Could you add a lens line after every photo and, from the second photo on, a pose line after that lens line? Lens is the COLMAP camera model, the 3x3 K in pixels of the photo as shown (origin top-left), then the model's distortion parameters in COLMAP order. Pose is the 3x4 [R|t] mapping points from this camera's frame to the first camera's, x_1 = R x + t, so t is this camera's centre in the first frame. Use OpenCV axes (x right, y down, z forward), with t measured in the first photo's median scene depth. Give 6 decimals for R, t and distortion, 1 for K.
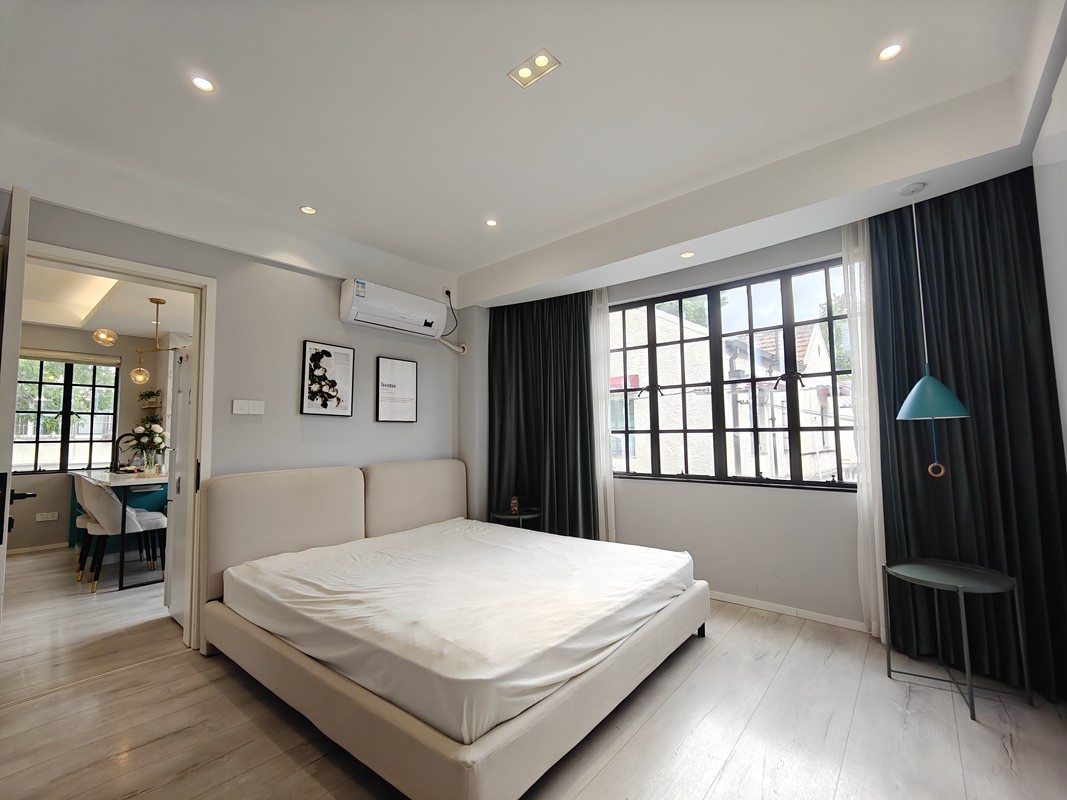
lens RADIAL K [[462.5, 0, 534.7], [0, 462.5, 402.5], [0, 0, 1]] dist [0.021156, -0.013069]
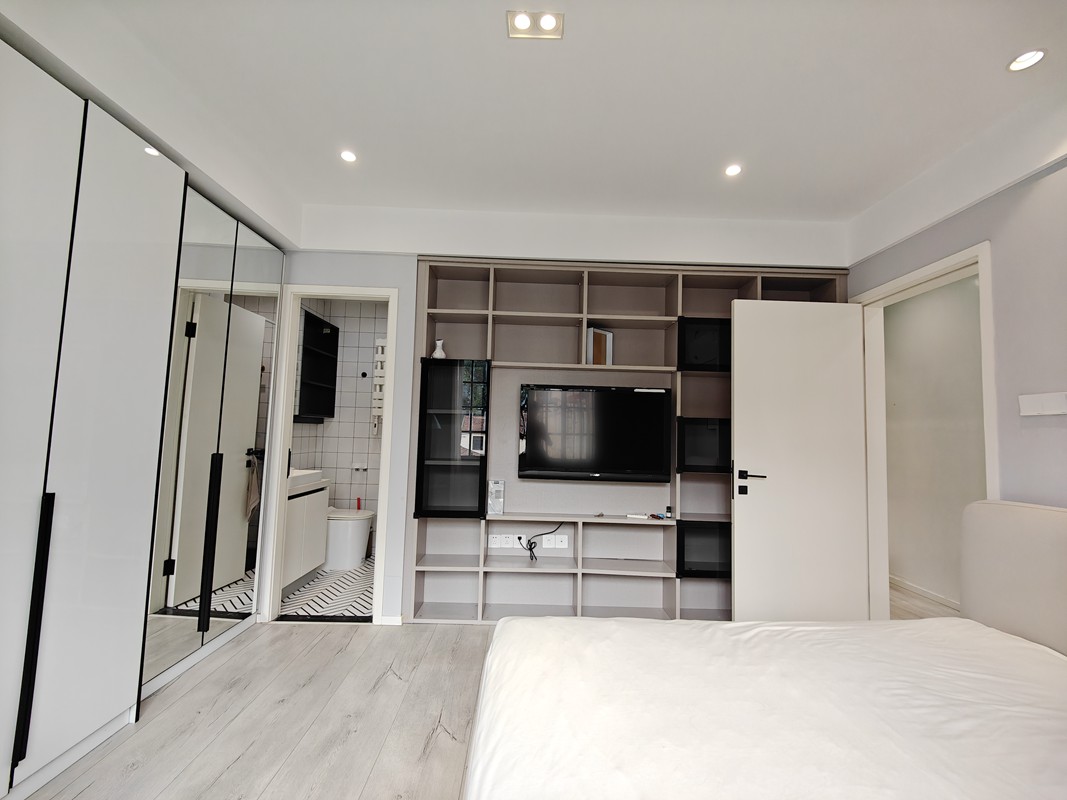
lens RADIAL K [[462.5, 0, 534.7], [0, 462.5, 402.5], [0, 0, 1]] dist [0.021156, -0.013069]
pose [[-0.763831, -0.050684, -0.643424, 0.338293], [0.030857, 0.992904, -0.114844, 0.056783], [0.644679, -0.107575, -0.756847, 1.012226]]
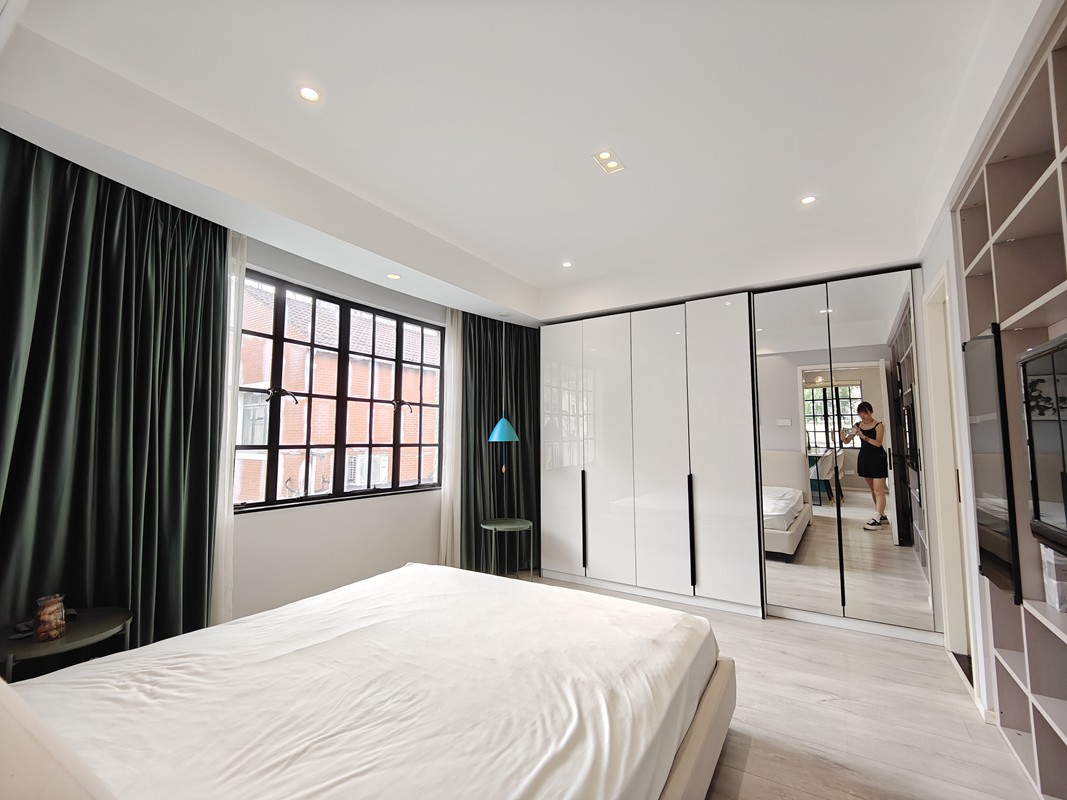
lens RADIAL K [[462.5, 0, 534.7], [0, 462.5, 402.5], [0, 0, 1]] dist [0.021156, -0.013069]
pose [[-0.123859, 0.095302, 0.987713, -0.736726], [-0.068671, 0.992168, -0.104343, 0.049422], [-0.989921, -0.080751, -0.116345, 0.823214]]
